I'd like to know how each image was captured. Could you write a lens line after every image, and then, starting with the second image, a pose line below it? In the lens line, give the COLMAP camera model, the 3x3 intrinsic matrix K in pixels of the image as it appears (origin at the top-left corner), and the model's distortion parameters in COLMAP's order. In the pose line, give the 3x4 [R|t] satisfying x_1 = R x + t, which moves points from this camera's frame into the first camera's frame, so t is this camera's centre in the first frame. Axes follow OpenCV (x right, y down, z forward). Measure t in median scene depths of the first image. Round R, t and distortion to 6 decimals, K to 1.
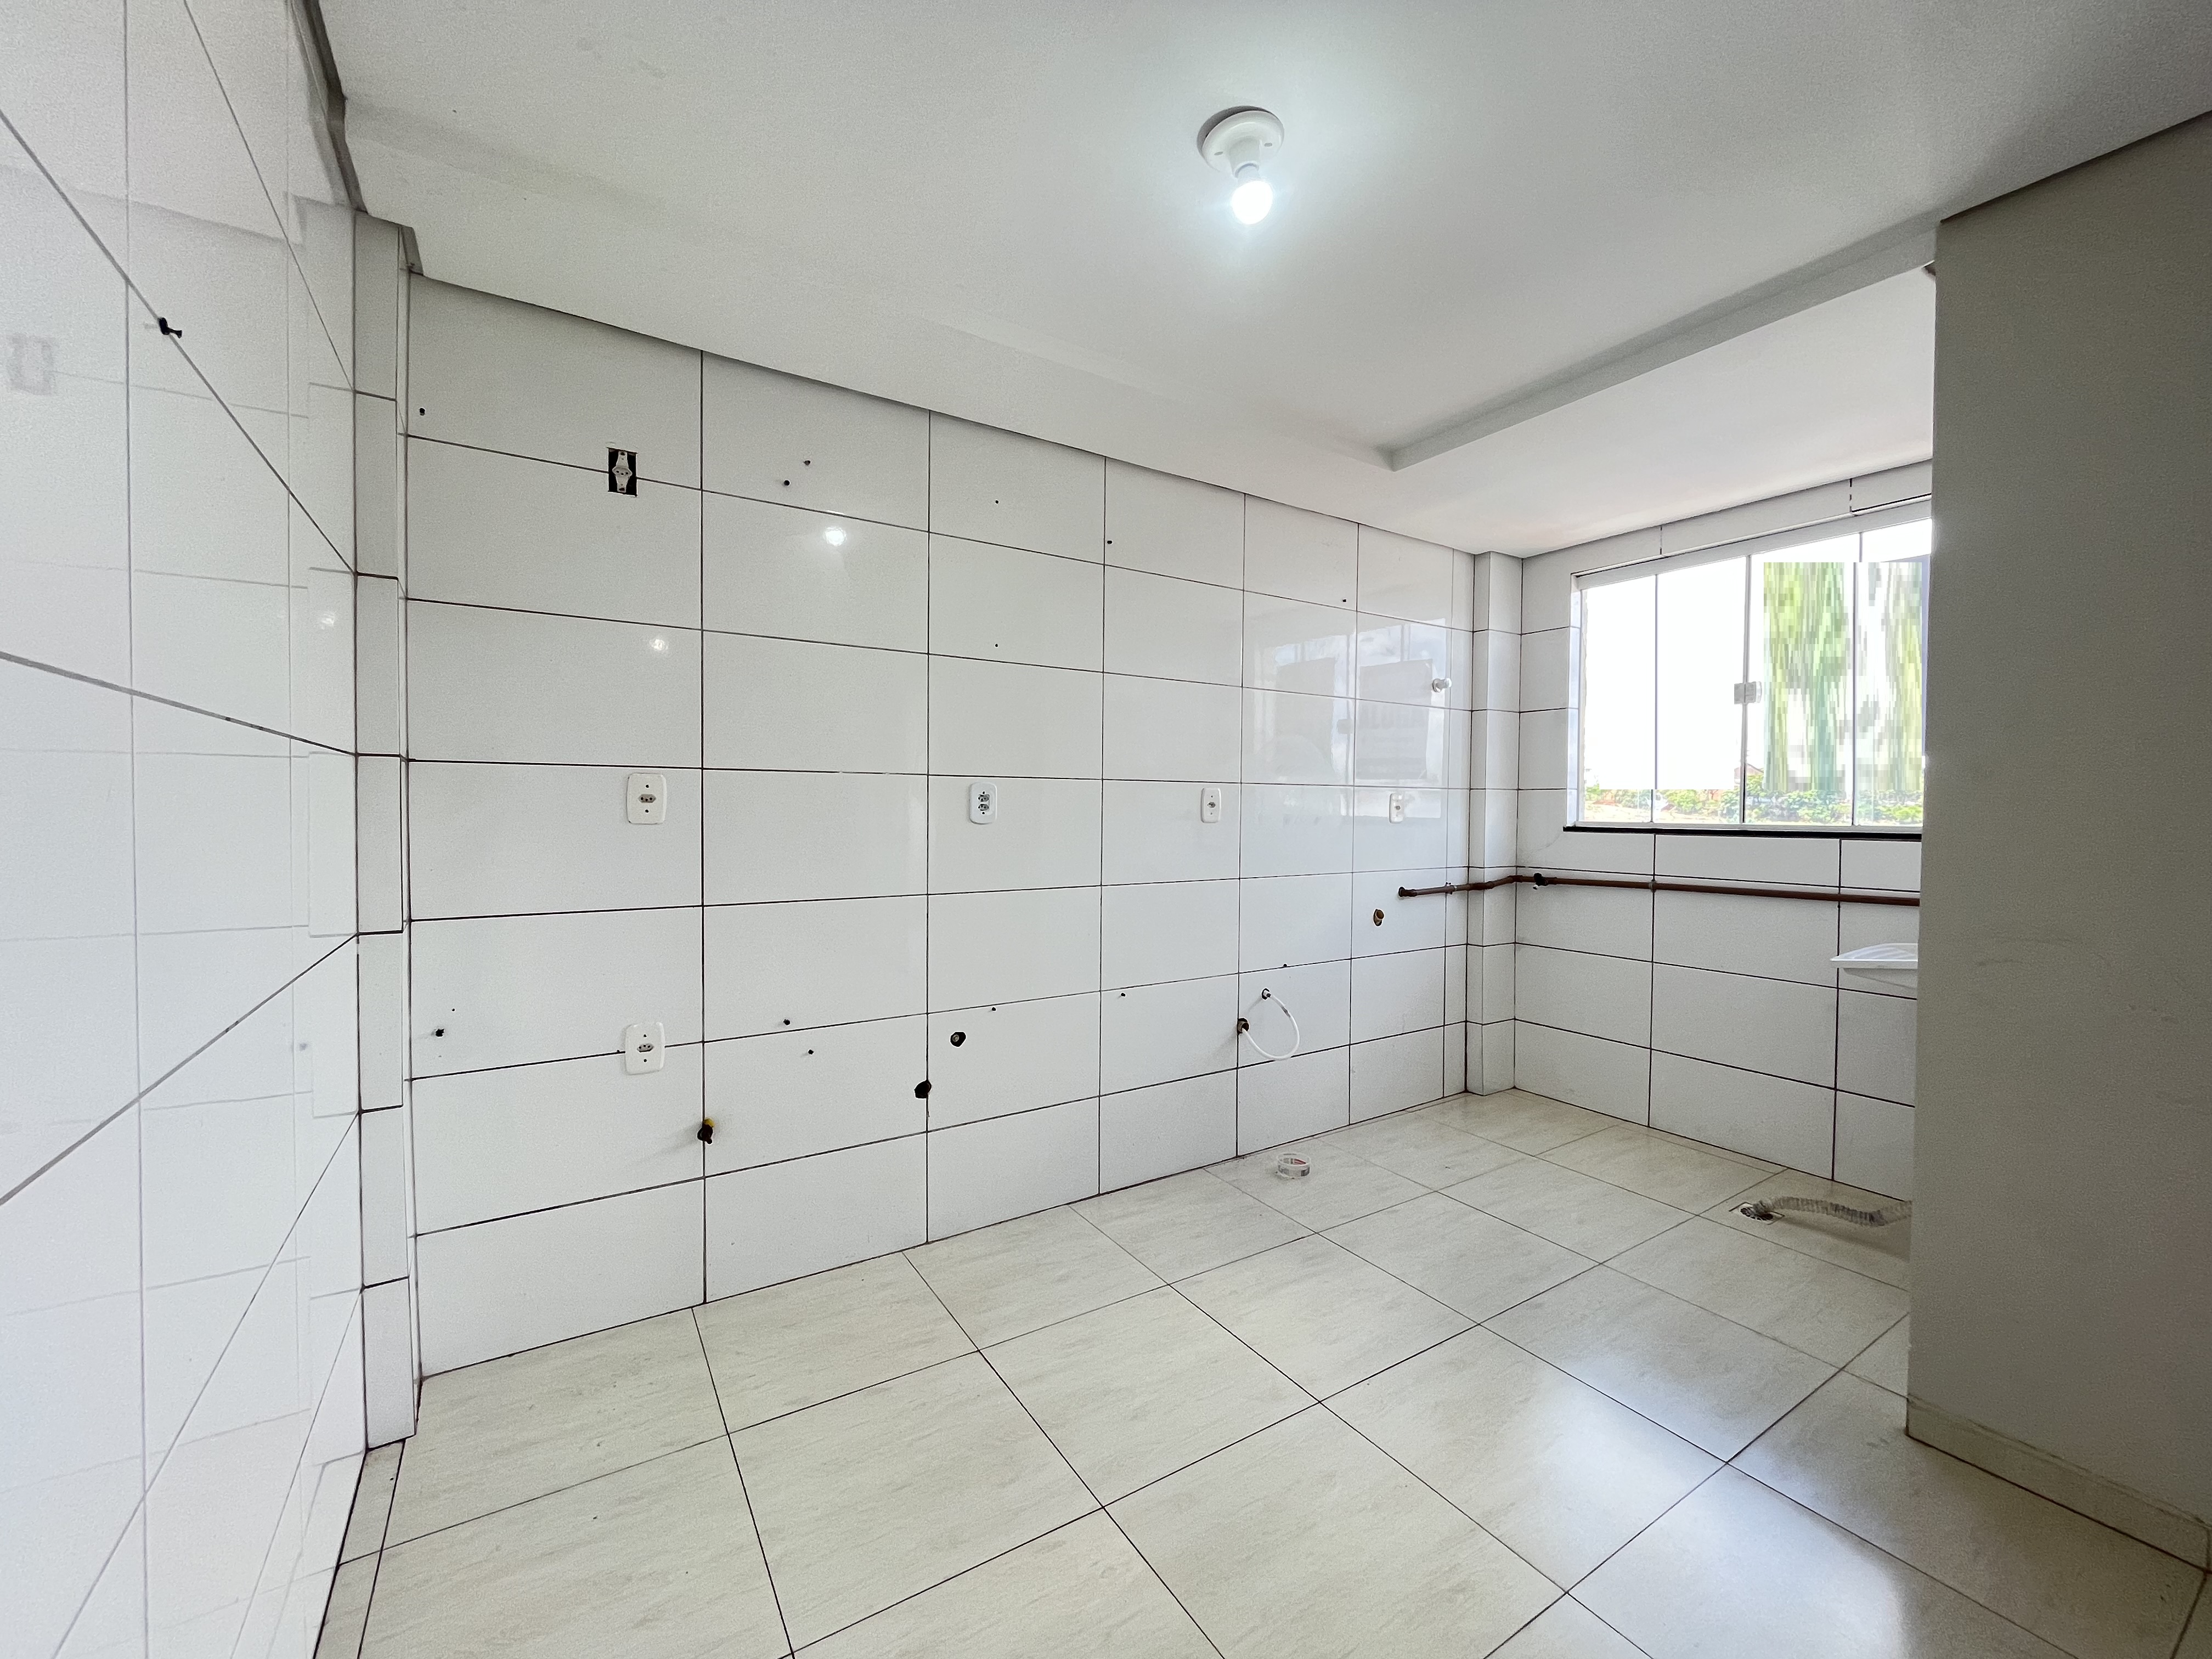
lens RADIAL K [[895.7, 0, 1104.8], [0, 895.7, 827.2], [0, 0, 1]] dist [0.002342, -0.002468]
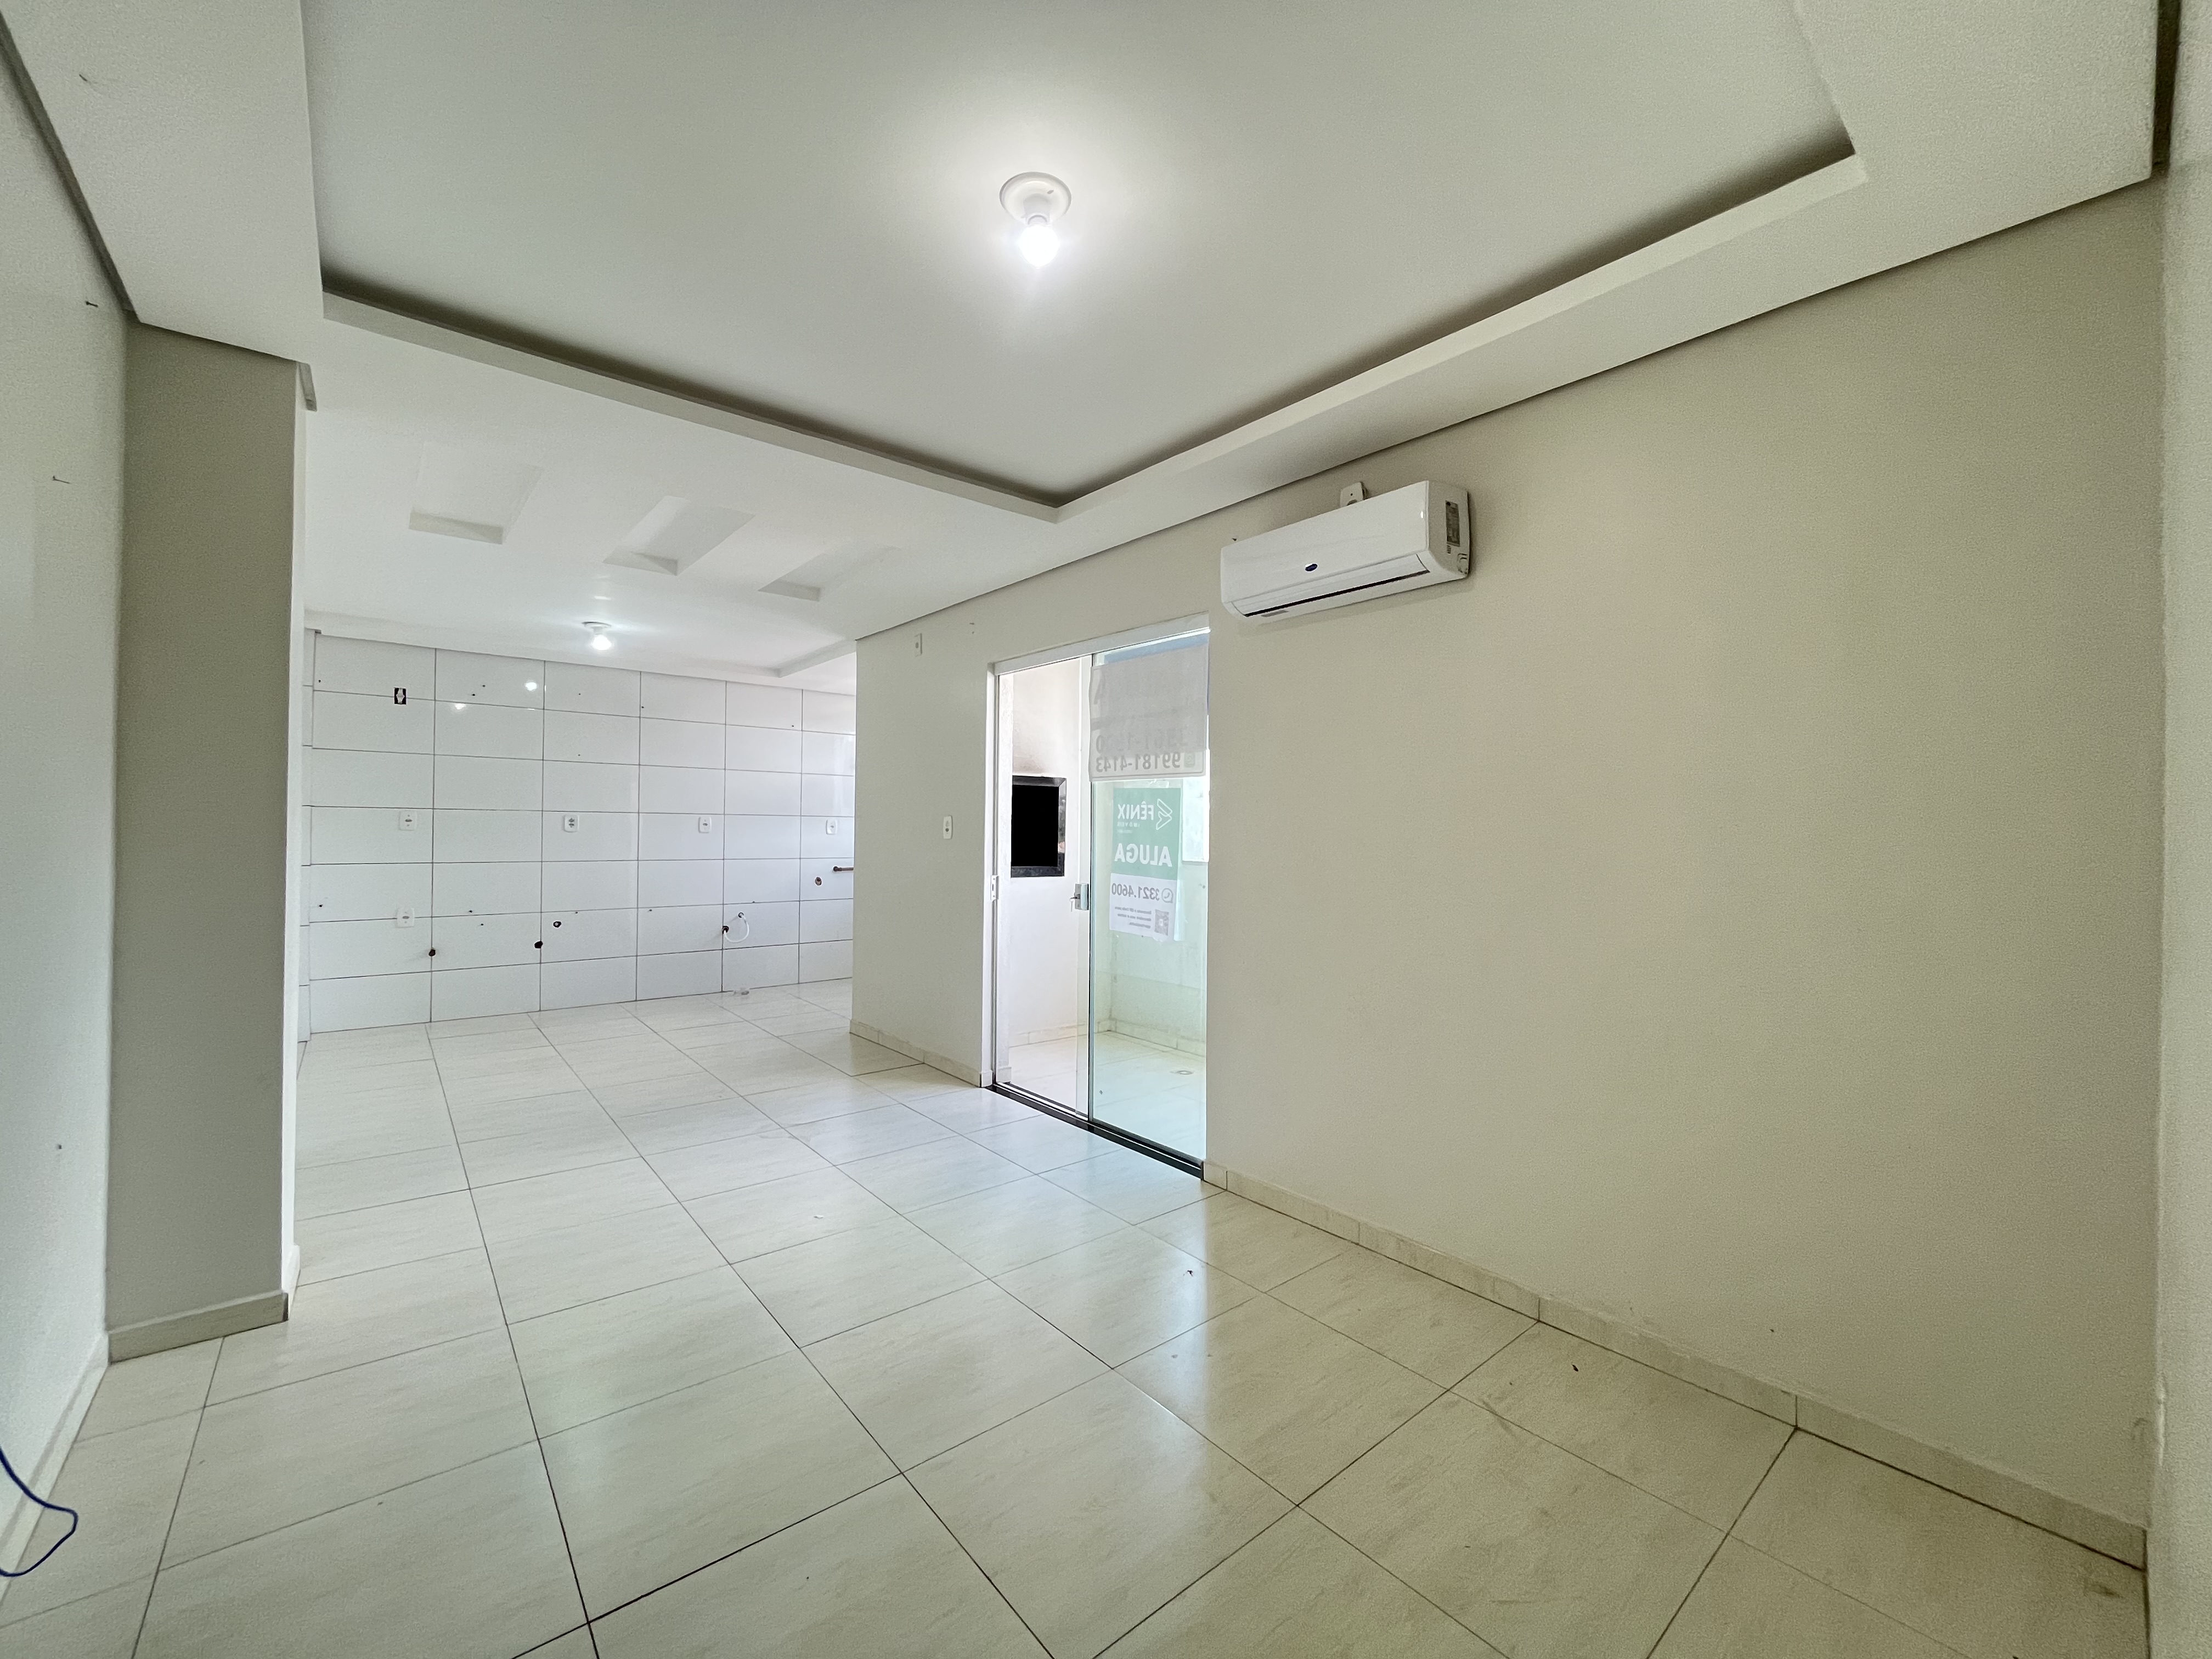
lens RADIAL K [[895.7, 0, 1102.9], [0, 895.7, 826.0], [0, 0, 1]] dist [0.002342, -0.002468]
pose [[0.989726, 0.001627, 0.142965, 0.909821], [0.002673, 0.999550, -0.029875, 0.054756], [-0.142949, 0.029950, 0.989277, -1.520977]]
